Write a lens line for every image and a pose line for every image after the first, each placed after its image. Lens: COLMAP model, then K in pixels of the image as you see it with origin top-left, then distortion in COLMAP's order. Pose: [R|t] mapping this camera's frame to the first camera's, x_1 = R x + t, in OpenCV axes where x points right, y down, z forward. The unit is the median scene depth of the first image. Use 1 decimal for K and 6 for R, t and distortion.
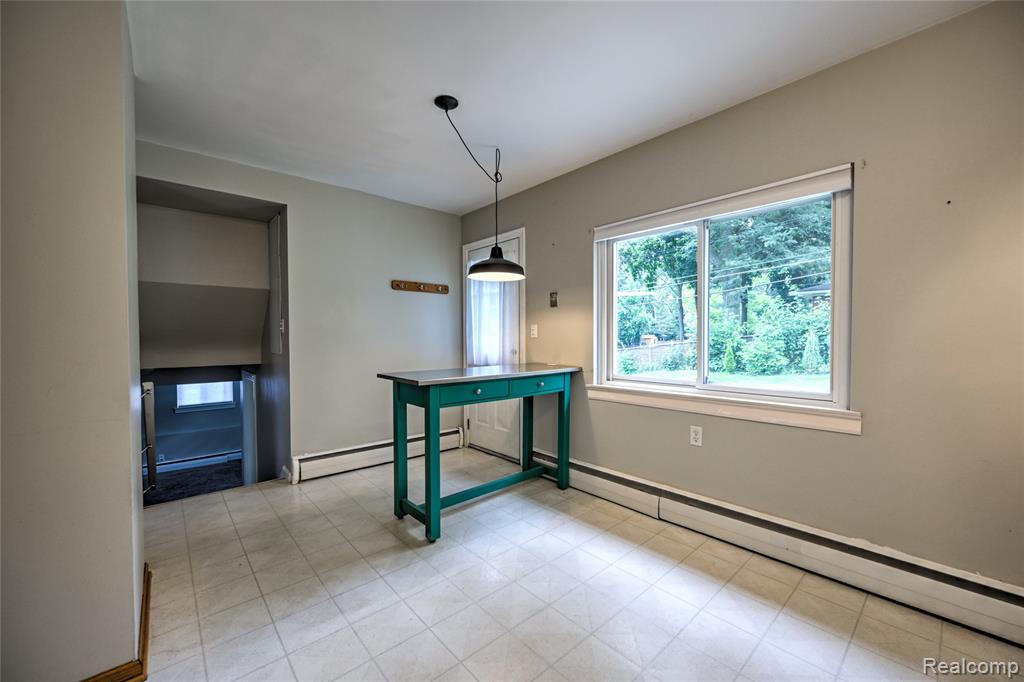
lens RADIAL K [[413.6, 0, 494.5], [0, 413.6, 345.2], [0, 0, 1]] dist [0.022265, 0.000013]
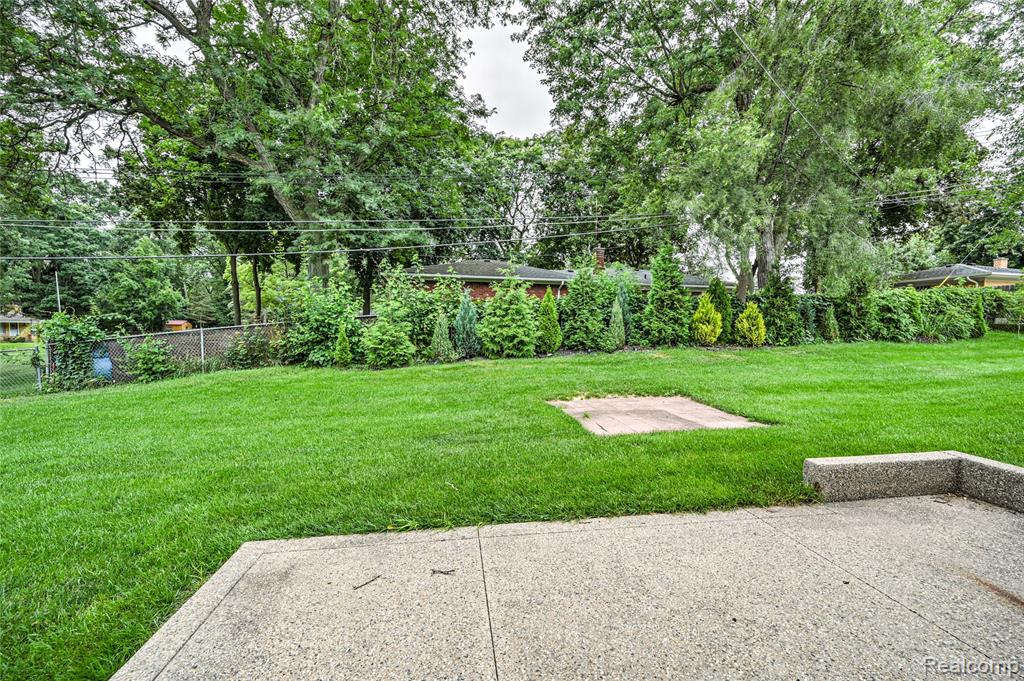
lens RADIAL K [[404.4, 0, 517.6], [0, 404.4, 345.8], [0, 0, 1]] dist [0.000108, 0.000017]
pose [[0.484504, -0.020661, 0.874545, 0.051457], [-0.001313, 0.999703, 0.024345, 0.006076], [-0.874788, -0.012944, 0.484332, 0.188219]]
